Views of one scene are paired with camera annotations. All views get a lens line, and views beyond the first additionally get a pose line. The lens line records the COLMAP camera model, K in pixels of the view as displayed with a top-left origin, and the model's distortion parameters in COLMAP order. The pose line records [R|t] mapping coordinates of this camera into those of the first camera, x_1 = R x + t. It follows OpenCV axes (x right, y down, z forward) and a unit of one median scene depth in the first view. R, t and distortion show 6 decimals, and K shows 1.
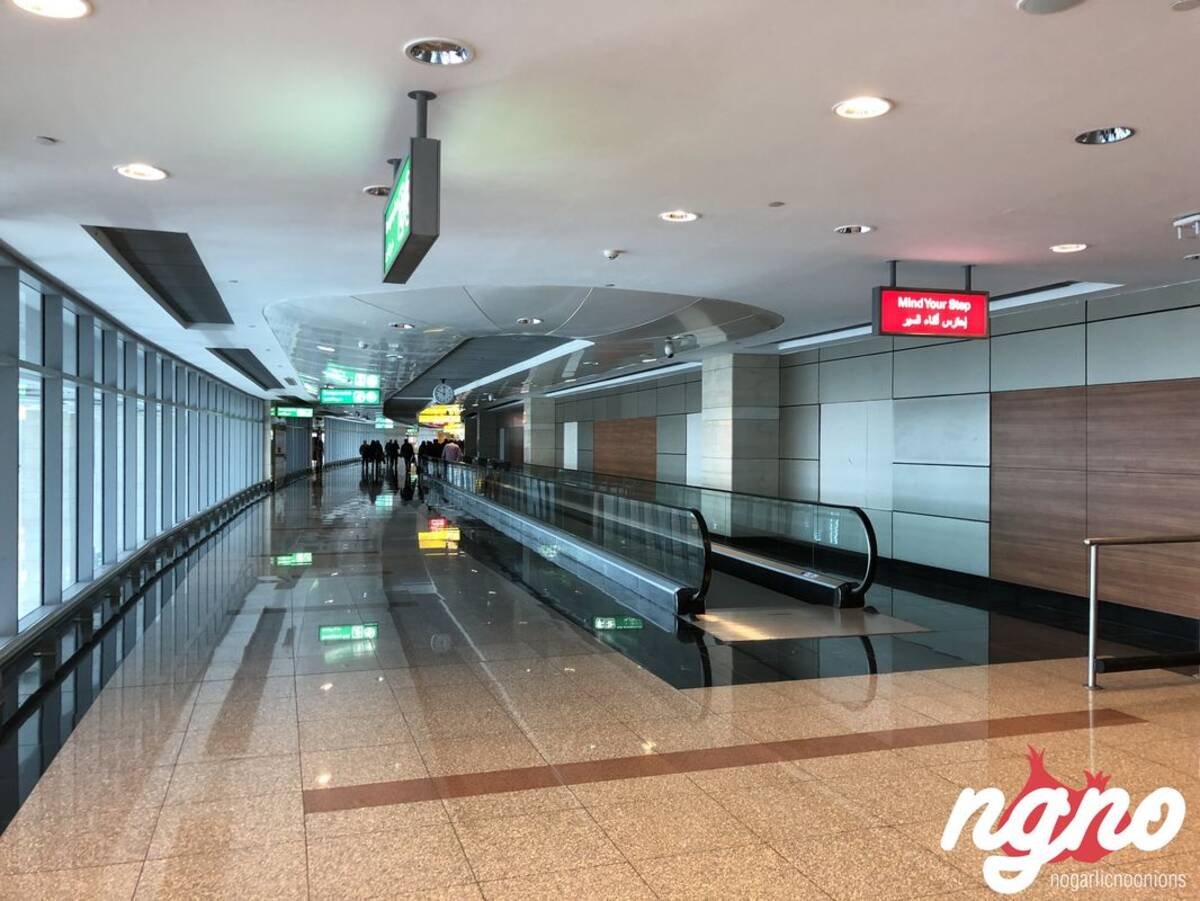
lens RADIAL K [[980.2, 0, 605.2], [0, 980.2, 441.6], [0, 0, 1]] dist [0.042101, -0.054923]
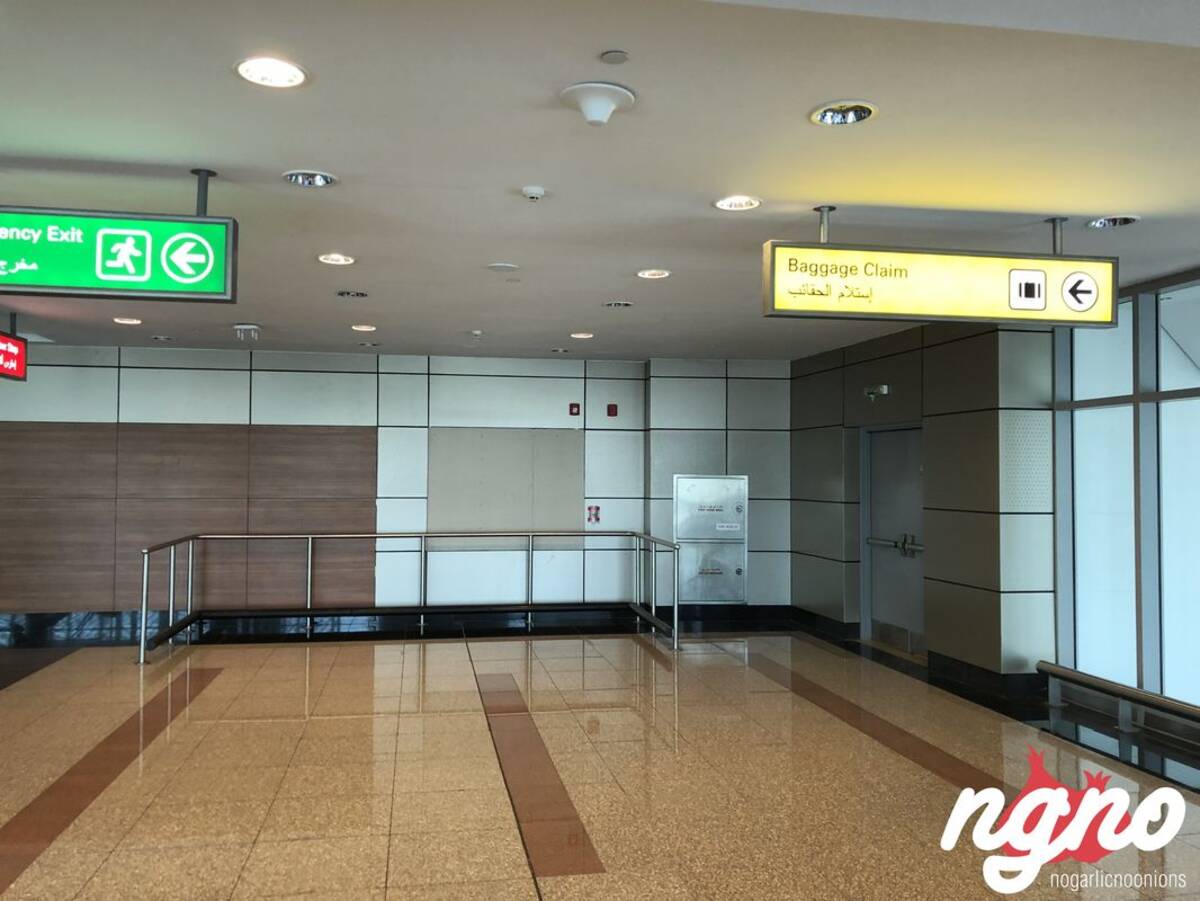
lens RADIAL K [[980.2, 0, 588.7], [0, 980.2, 448.9], [0, 0, 1]] dist [0.042101, -0.054923]
pose [[0.148063, 0.021861, 0.988736, -0.399595], [-0.005283, 0.999759, -0.021313, -0.004385], [-0.988964, -0.002068, 0.148143, 0.129068]]
